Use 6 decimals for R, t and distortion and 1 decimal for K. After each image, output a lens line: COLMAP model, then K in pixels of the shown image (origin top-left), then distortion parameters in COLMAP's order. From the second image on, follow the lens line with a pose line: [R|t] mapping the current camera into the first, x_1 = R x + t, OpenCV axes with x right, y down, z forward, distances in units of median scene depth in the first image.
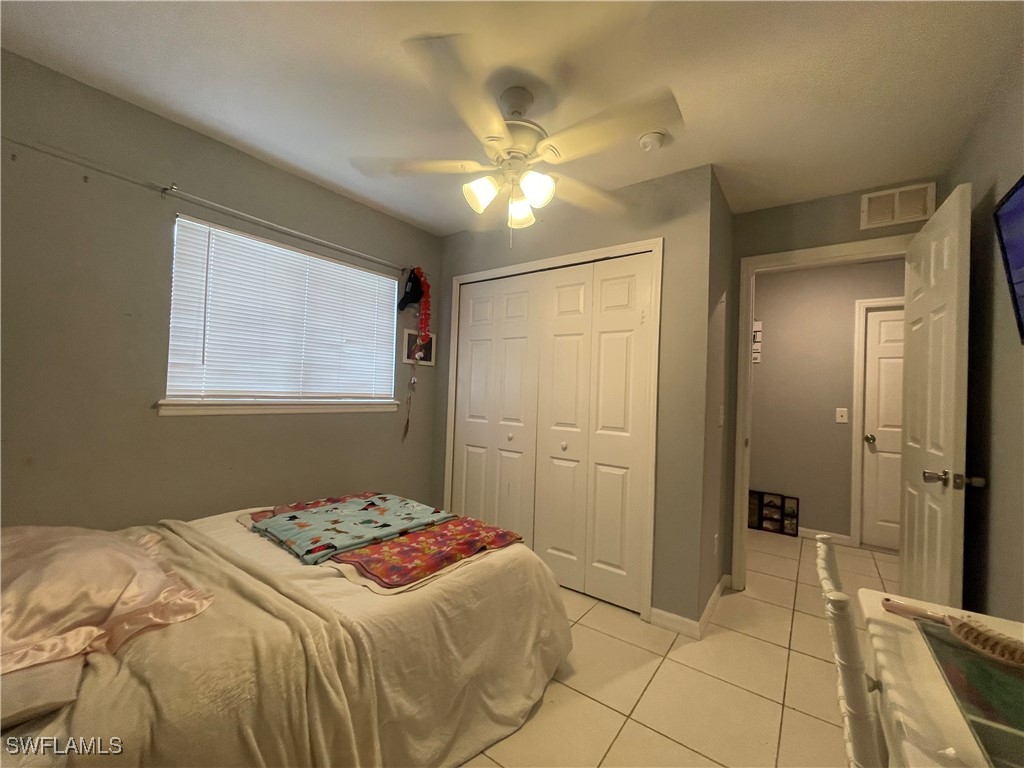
lens RADIAL K [[415.5, 0, 514.1], [0, 415.5, 385.3], [0, 0, 1]] dist [-0.004068, -0.000351]
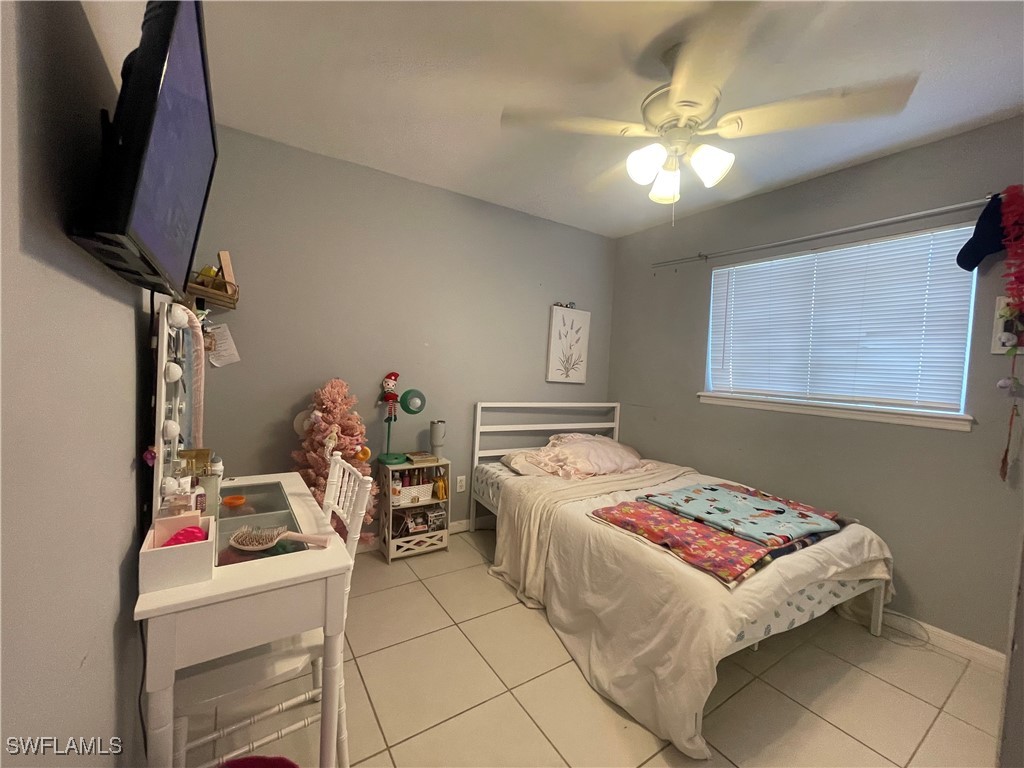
lens RADIAL K [[415.5, 0, 514.3], [0, 415.5, 384.6], [0, 0, 1]] dist [-0.004068, -0.000351]
pose [[-0.340256, -0.007732, -0.940301, 0.844133], [-0.041966, 0.999095, 0.006970, 0.024259], [0.939396, 0.041832, -0.340272, 0.866626]]
